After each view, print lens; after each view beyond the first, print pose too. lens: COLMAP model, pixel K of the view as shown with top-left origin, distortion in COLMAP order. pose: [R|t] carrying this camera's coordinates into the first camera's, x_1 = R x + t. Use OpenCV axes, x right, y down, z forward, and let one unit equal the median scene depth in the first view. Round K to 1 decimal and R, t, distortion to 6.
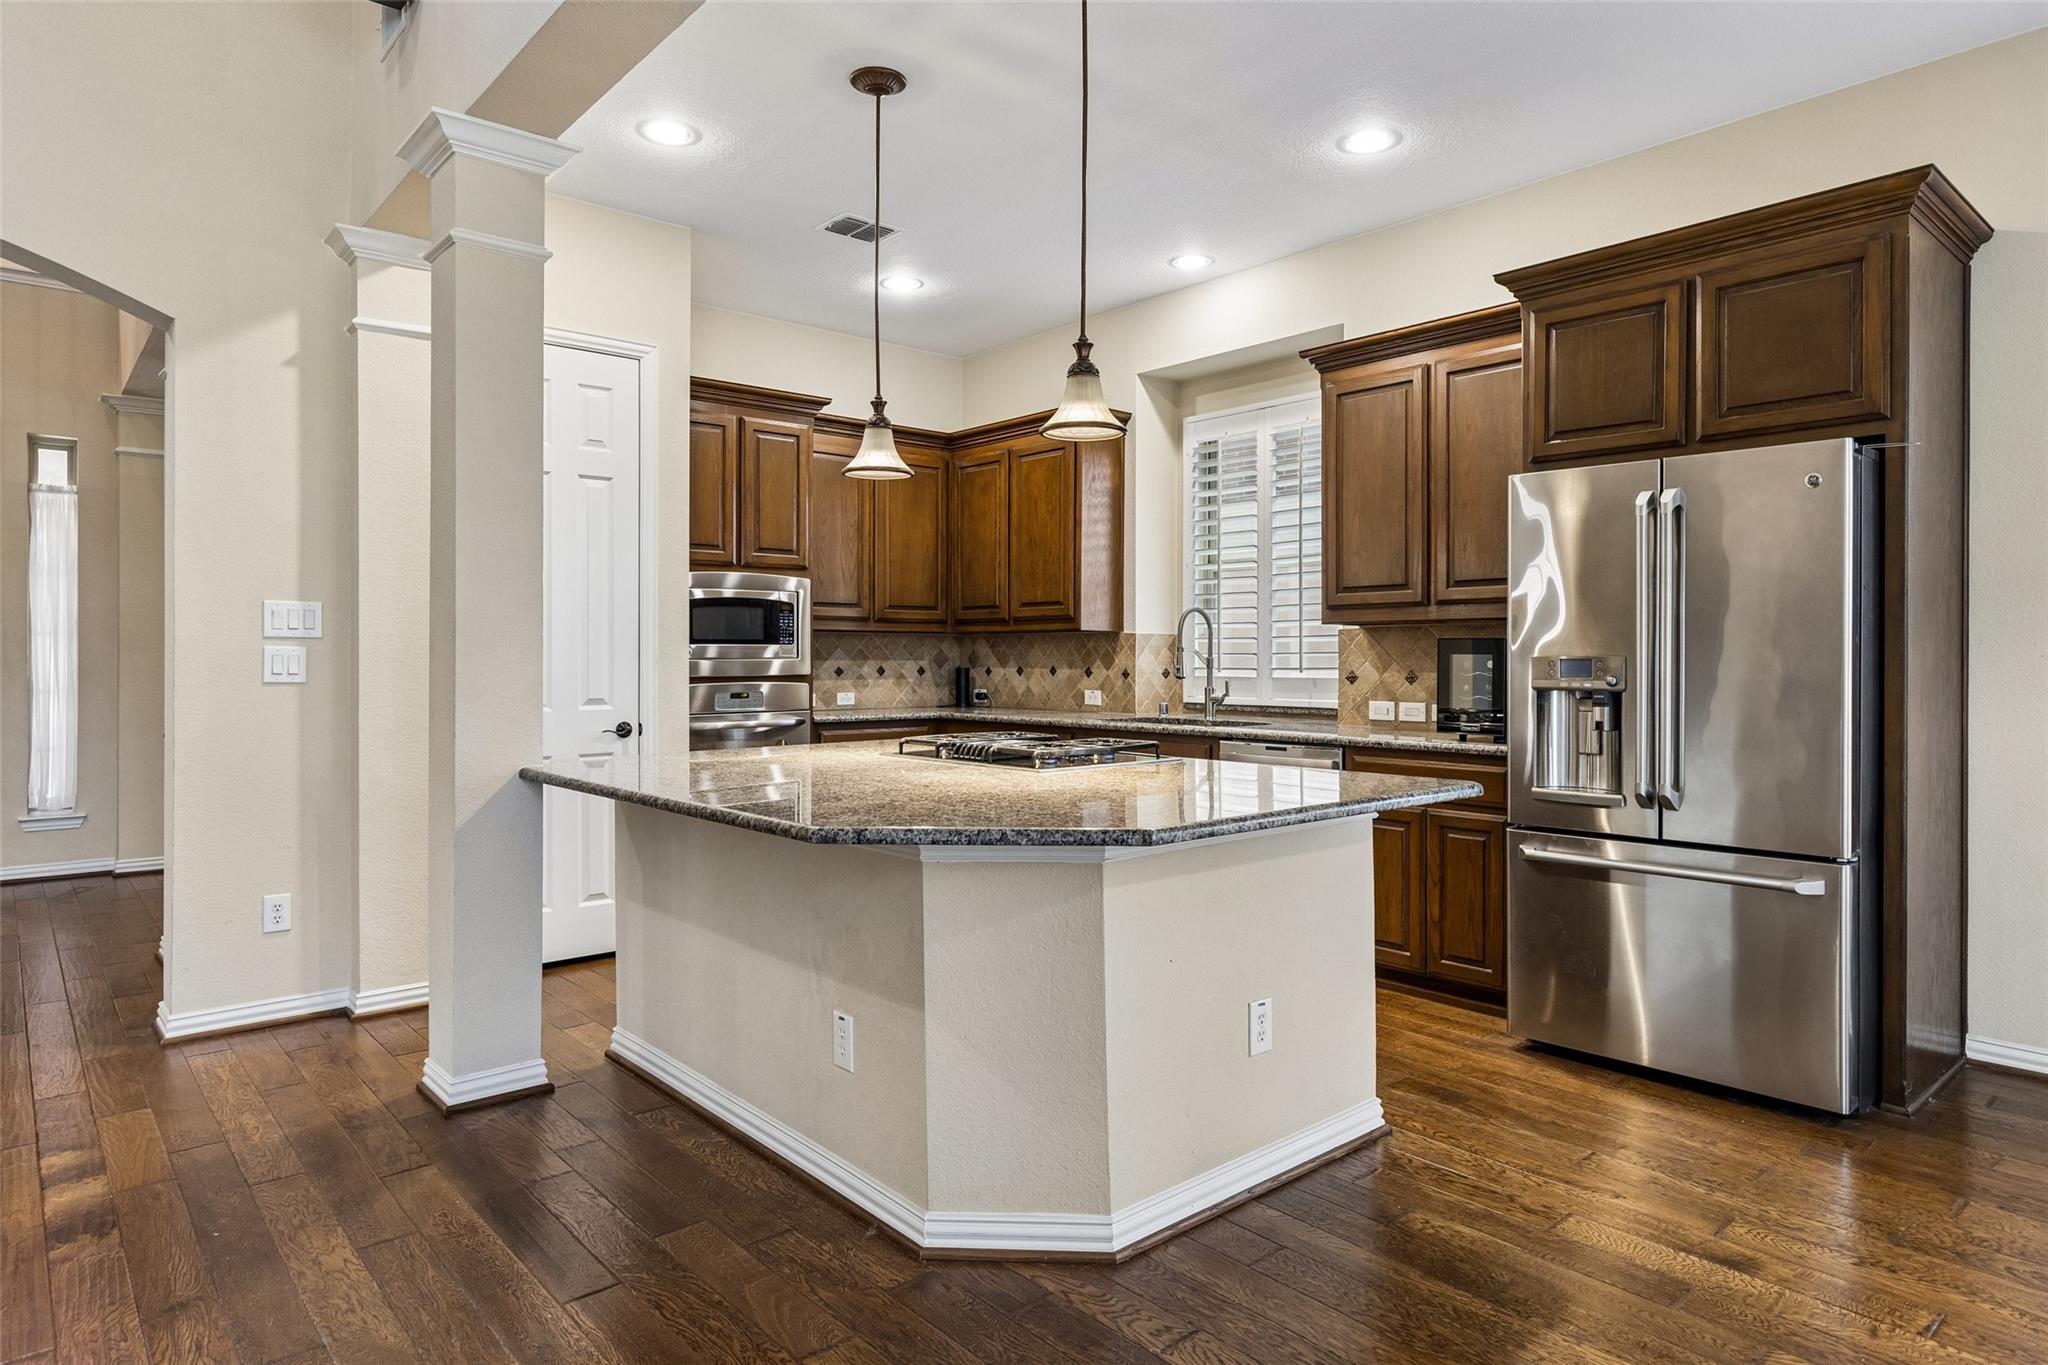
lens RADIAL K [[1191.8, 0, 1025.9], [0, 1191.8, 673.2], [0, 0, 1]] dist [0.001775, 0.000200]
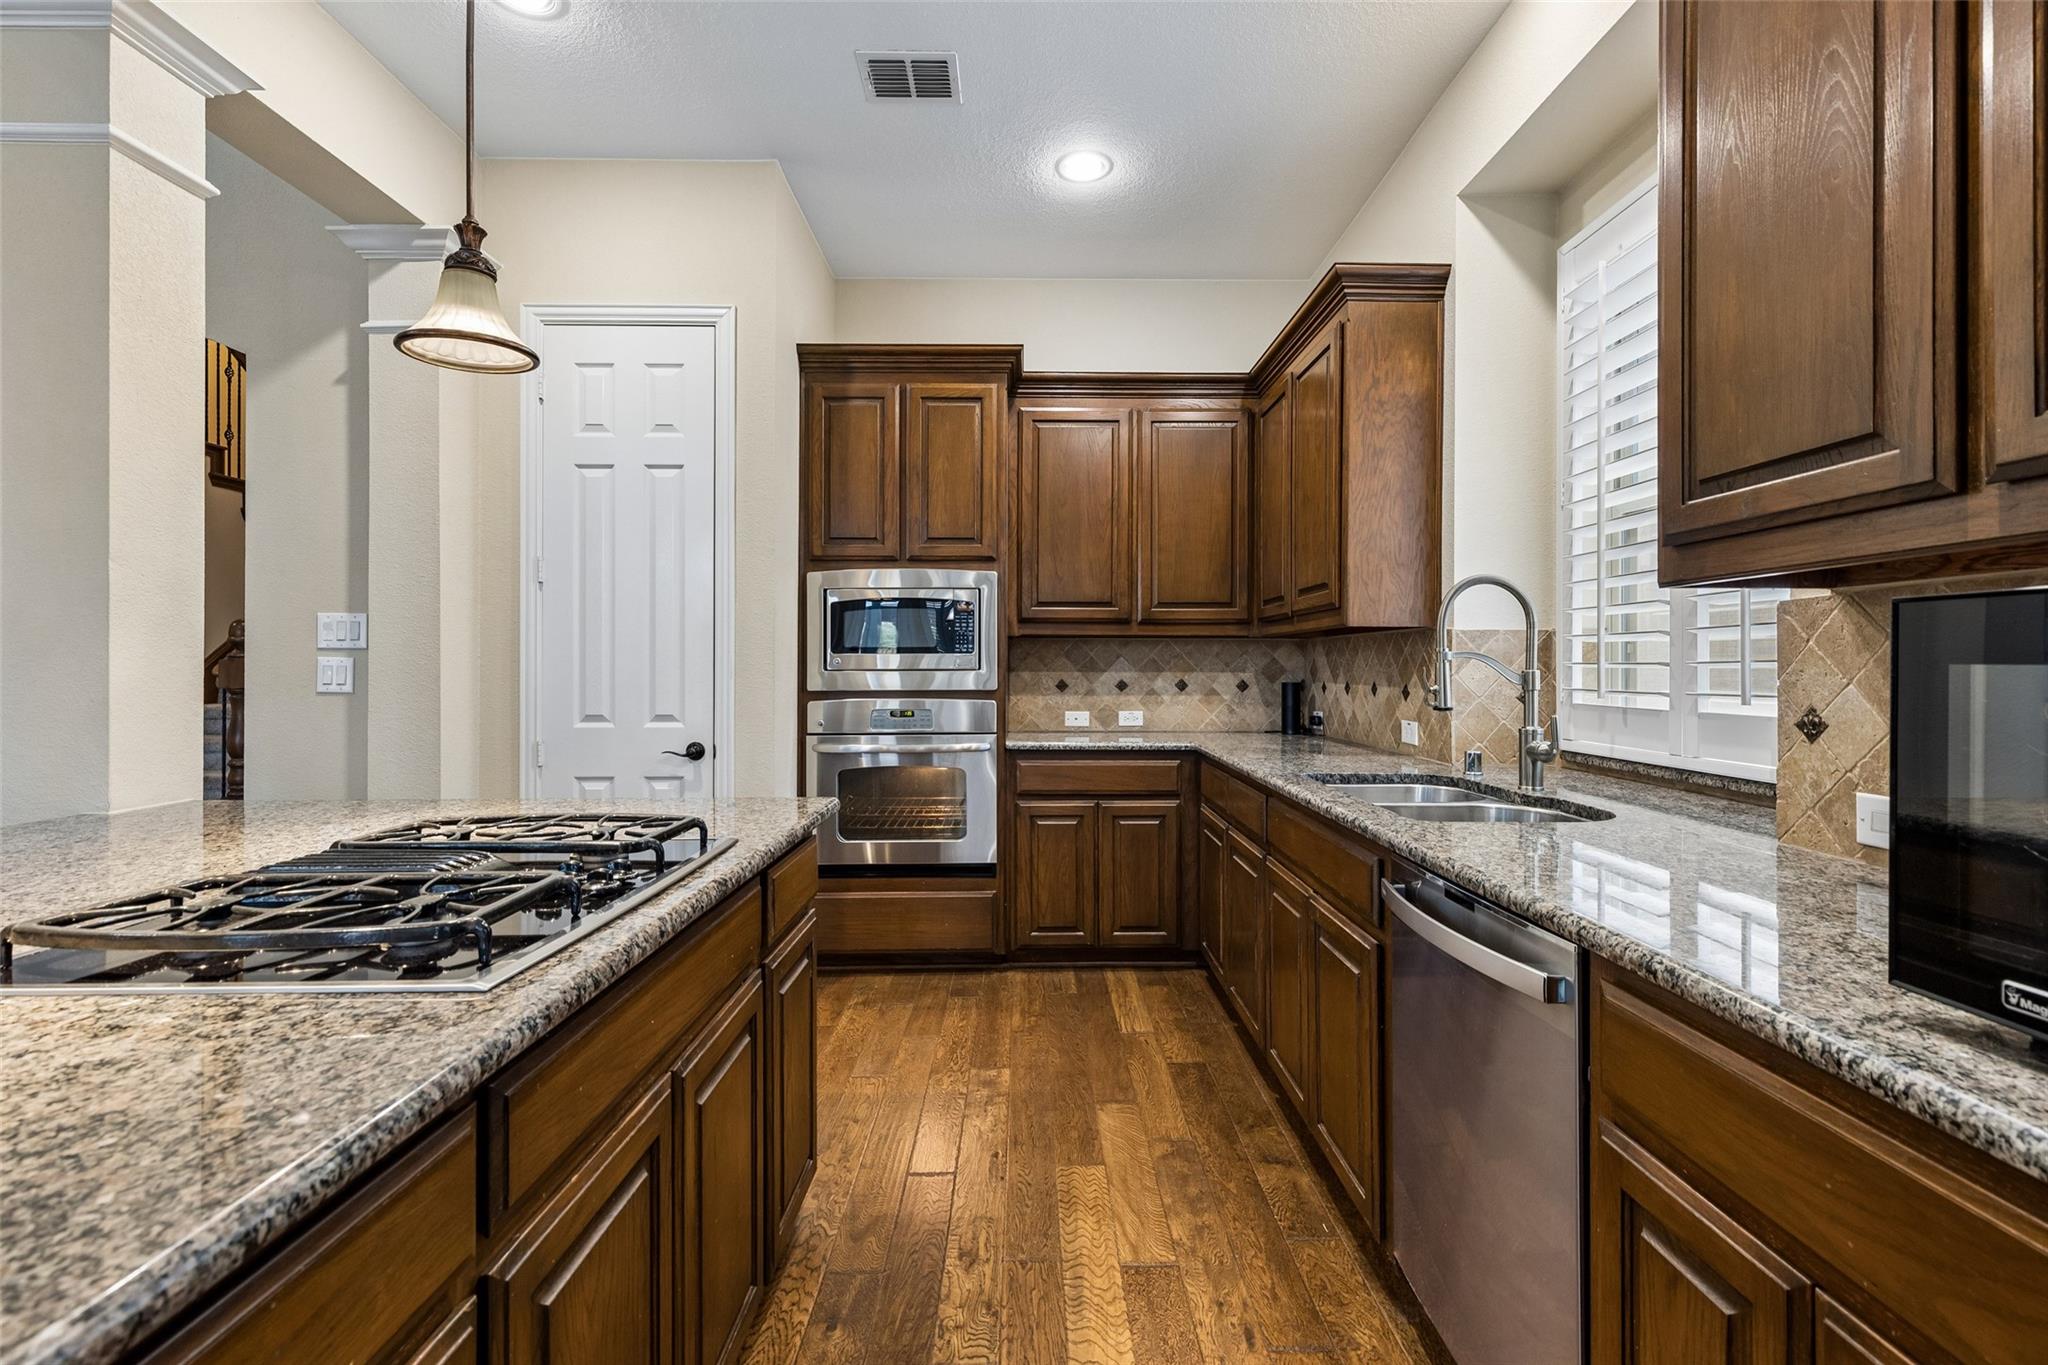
lens RADIAL K [[927.7, 0, 1023.3], [0, 927.7, 672.0], [0, 0, 1]] dist [0.013511, -0.000687]
pose [[0.760496, 0.004307, -0.649329, 0.230637], [-0.009512, 0.999945, -0.004509, -0.007913], [0.649273, 0.009605, 0.760494, 0.504495]]
